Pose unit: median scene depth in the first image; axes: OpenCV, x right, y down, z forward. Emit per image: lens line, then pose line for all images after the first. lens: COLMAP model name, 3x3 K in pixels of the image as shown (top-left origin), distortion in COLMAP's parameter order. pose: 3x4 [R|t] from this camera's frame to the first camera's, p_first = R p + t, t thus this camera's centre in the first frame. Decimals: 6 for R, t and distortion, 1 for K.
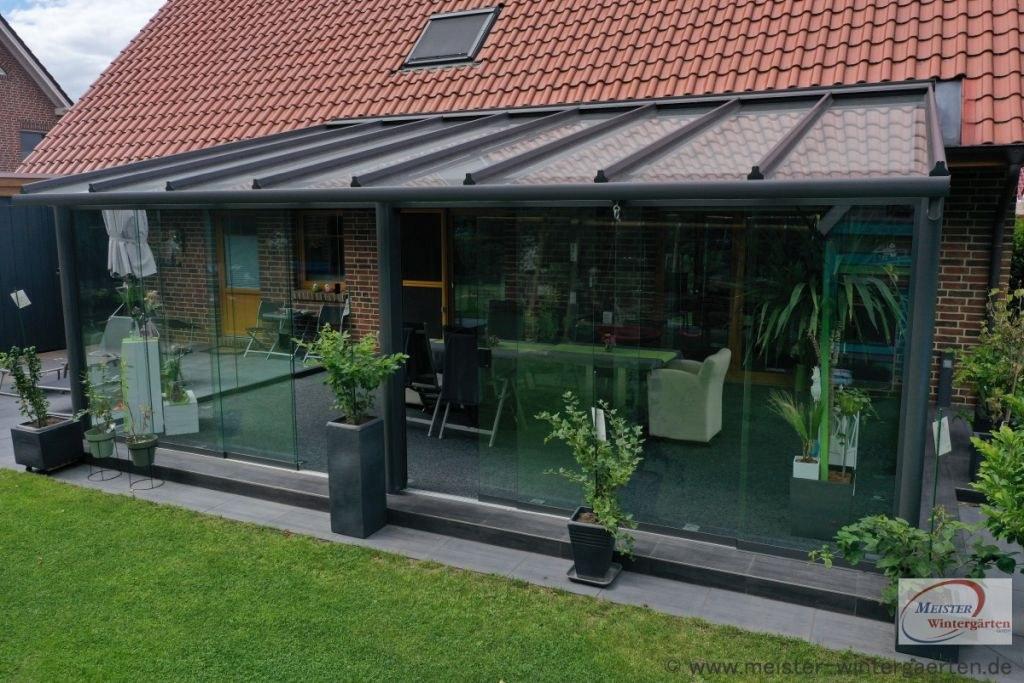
lens RADIAL K [[804.0, 0, 512.0], [0, 804.0, 341.5], [0, 0, 1]] dist [0.000147, -0.003197]
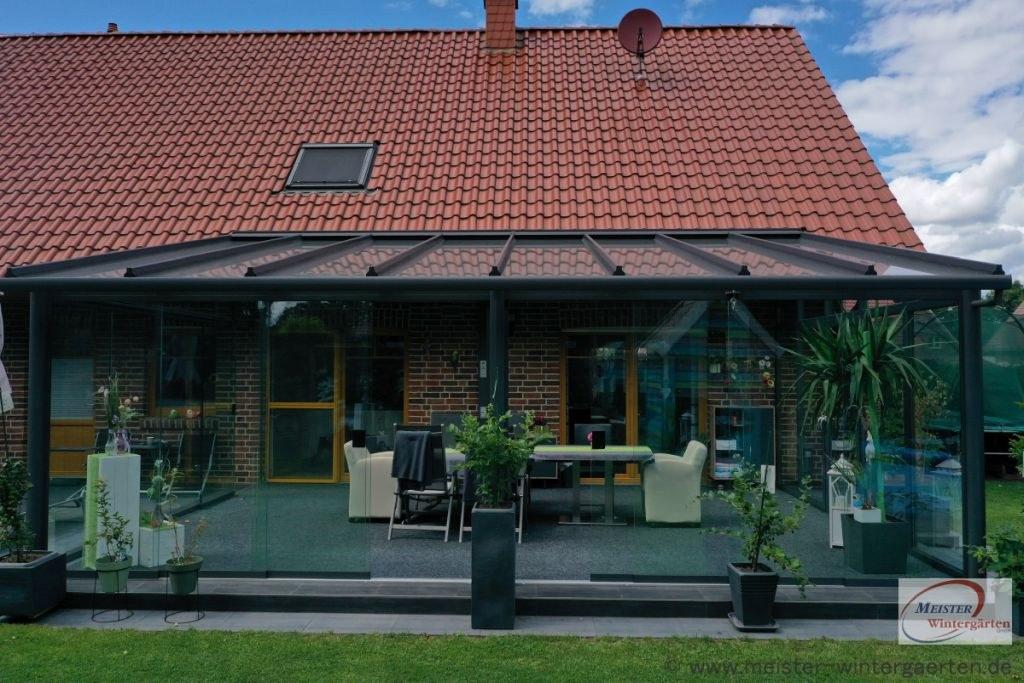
lens RADIAL K [[804.0, 0, 512.0], [0, 804.0, 341.5], [0, 0, 1]] dist [0.000147, -0.003197]
pose [[0.914745, 0.015365, 0.403738, -0.368626], [0.060431, 0.982833, -0.174322, 0.045771], [-0.399486, 0.183858, 0.898113, 0.039186]]
